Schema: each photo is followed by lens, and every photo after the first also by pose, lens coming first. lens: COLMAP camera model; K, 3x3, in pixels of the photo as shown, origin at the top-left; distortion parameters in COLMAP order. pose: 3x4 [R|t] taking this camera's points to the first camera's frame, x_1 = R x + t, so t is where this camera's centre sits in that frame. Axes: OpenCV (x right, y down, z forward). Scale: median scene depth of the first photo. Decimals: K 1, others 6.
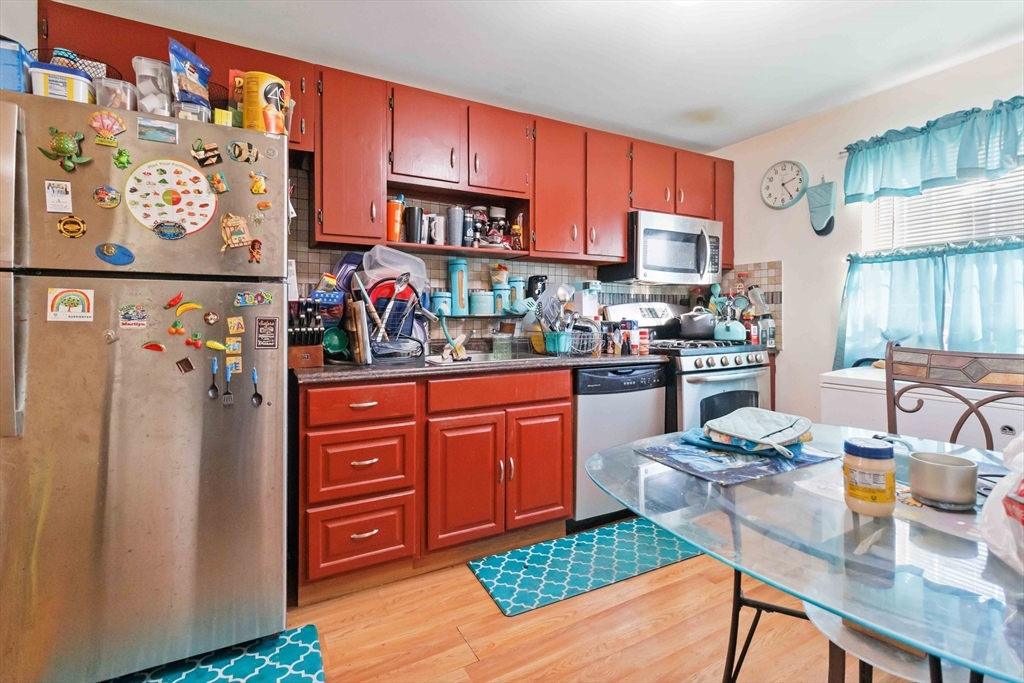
lens RADIAL K [[486.8, 0, 529.1], [0, 486.8, 322.9], [0, 0, 1]] dist [0.001515, 0.000380]
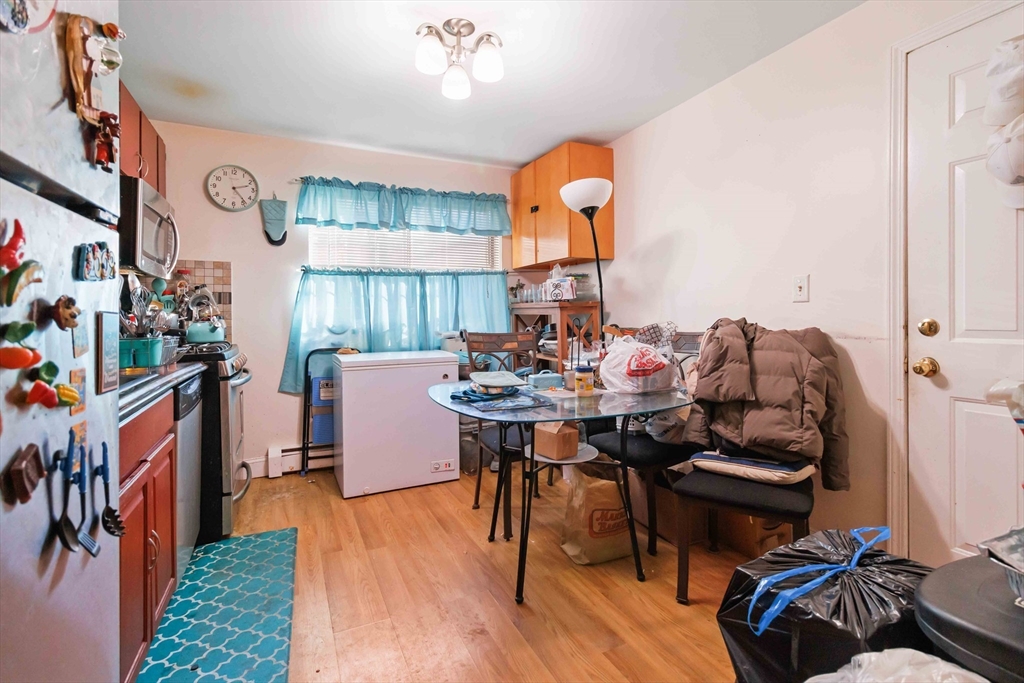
lens RADIAL K [[486.8, 0, 529.1], [0, 486.8, 322.9], [0, 0, 1]] dist [0.001515, 0.000380]
pose [[0.068750, -0.009792, 0.997586, -0.527508], [0.019268, 0.999778, 0.008485, 0.003613], [-0.997448, 0.018638, 0.068923, 0.356979]]
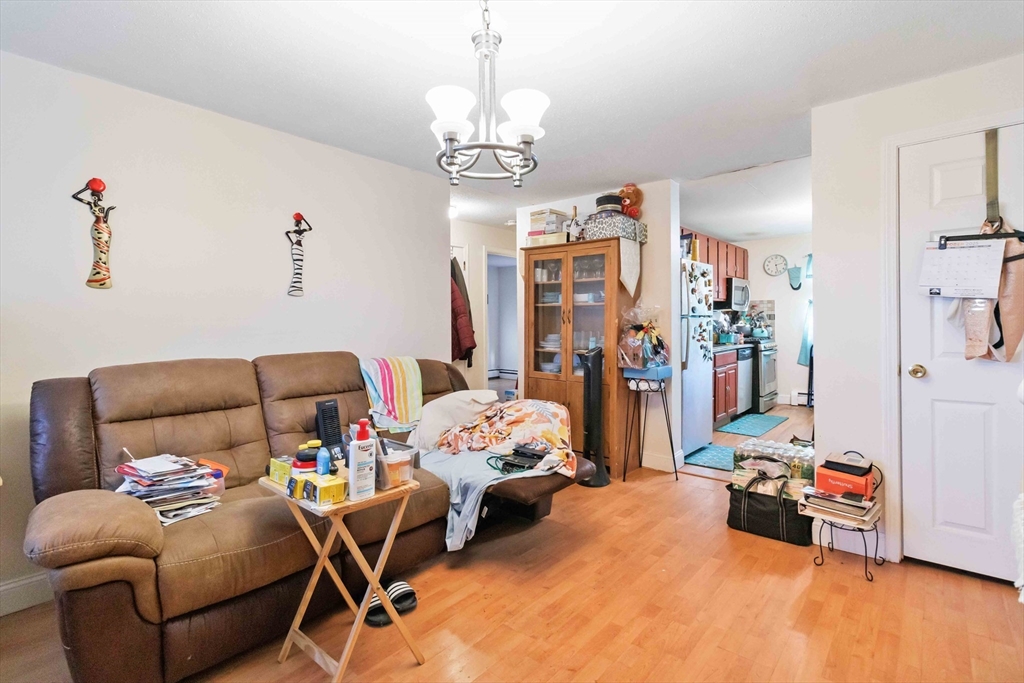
lens RADIAL K [[486.8, 0, 529.1], [0, 486.8, 322.9], [0, 0, 1]] dist [0.001515, 0.000380]
pose [[0.937614, -0.006383, 0.347620, -1.446986], [0.011555, 0.999851, -0.012807, -0.012595], [-0.347487, 0.016024, 0.937548, -0.743132]]
